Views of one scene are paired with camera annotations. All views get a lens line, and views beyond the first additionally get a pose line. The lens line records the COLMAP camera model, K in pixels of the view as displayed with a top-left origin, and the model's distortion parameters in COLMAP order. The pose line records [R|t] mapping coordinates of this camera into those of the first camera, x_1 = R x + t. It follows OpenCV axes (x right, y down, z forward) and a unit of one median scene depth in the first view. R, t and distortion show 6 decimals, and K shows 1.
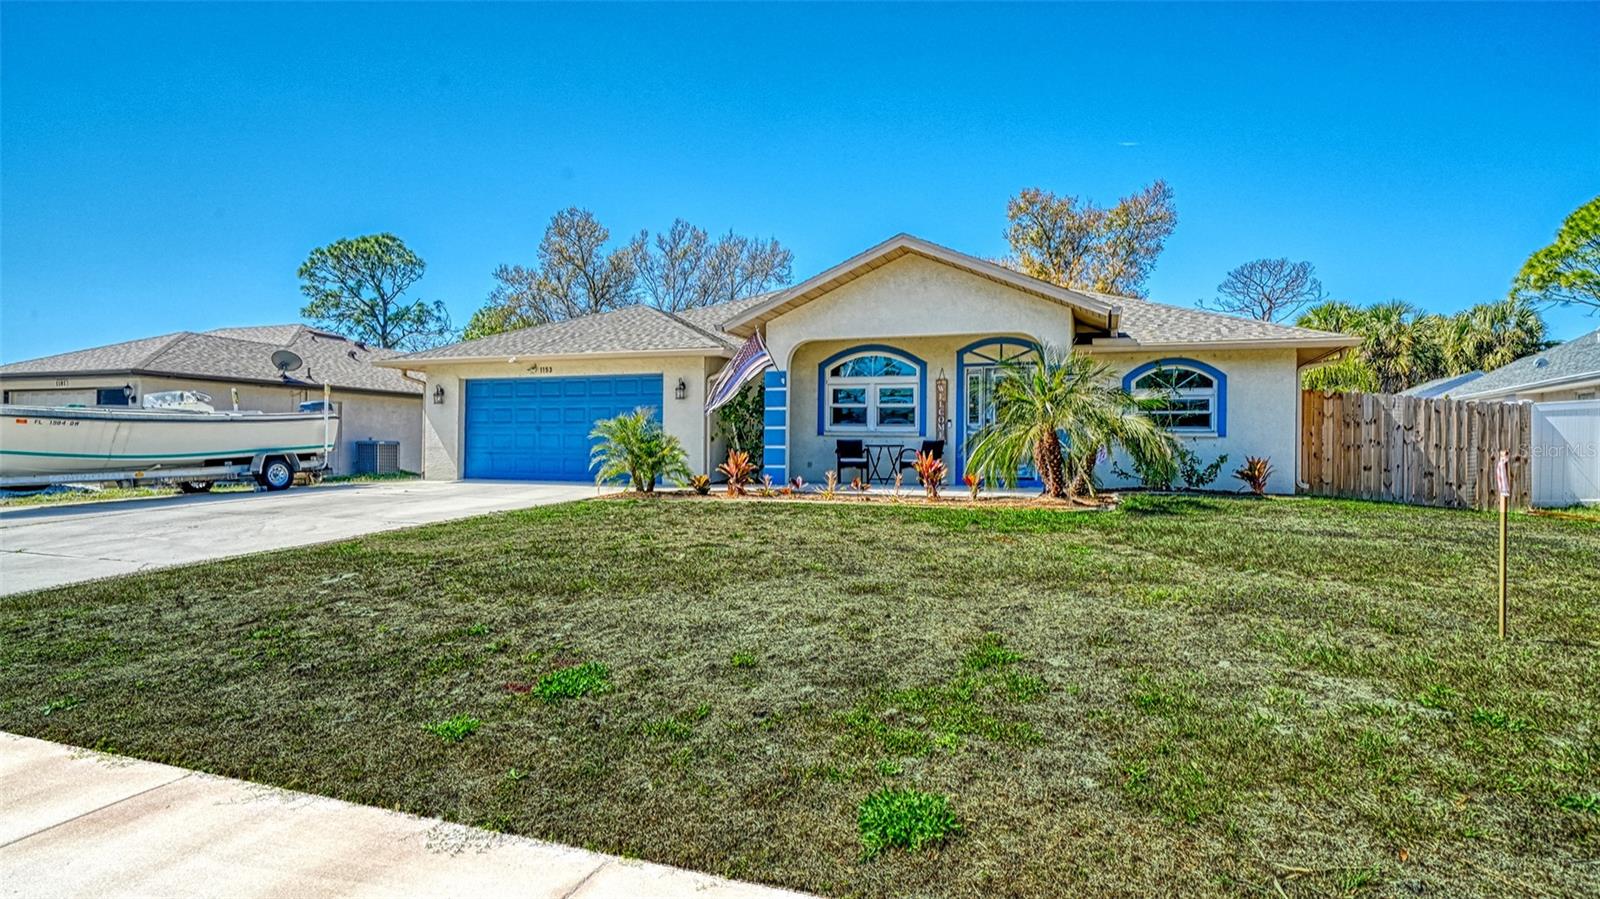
lens RADIAL K [[849.7, 0, 800.4], [0, 849.7, 440.7], [0, 0, 1]] dist [0.000210, 0.000004]
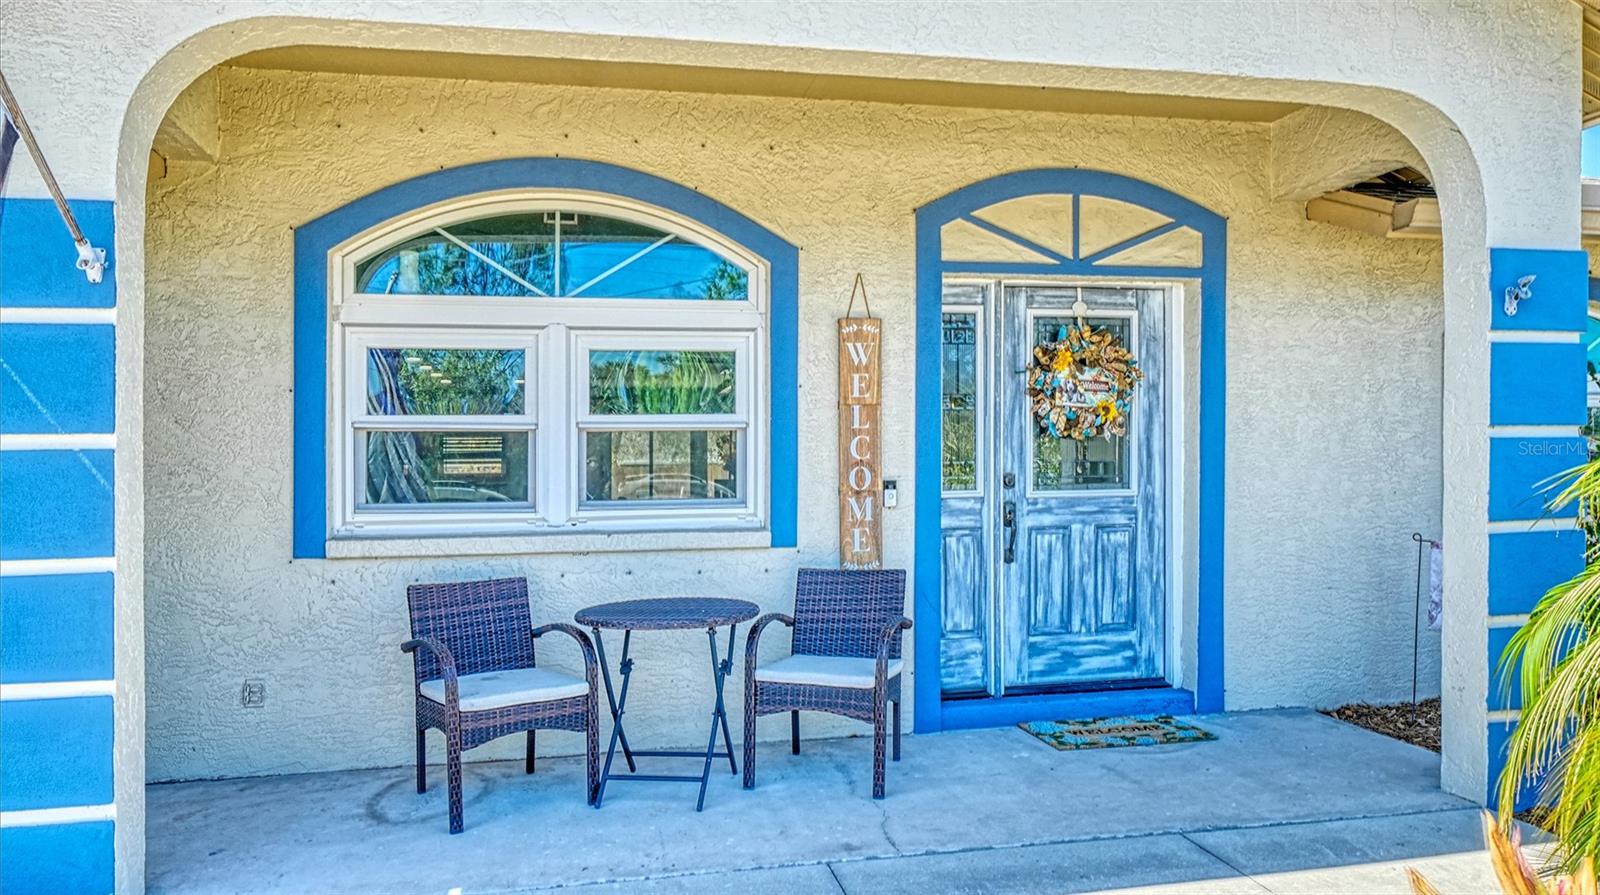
lens RADIAL K [[1044.9, 0, 803.0], [0, 1044.9, 448.4], [0, 0, 1]] dist [-0.006634, -0.000606]
pose [[0.845134, -0.011857, 0.534423, -0.012038], [0.017948, 0.999820, -0.006202, -0.031491], [-0.534253, 0.014833, 0.845194, 0.733728]]
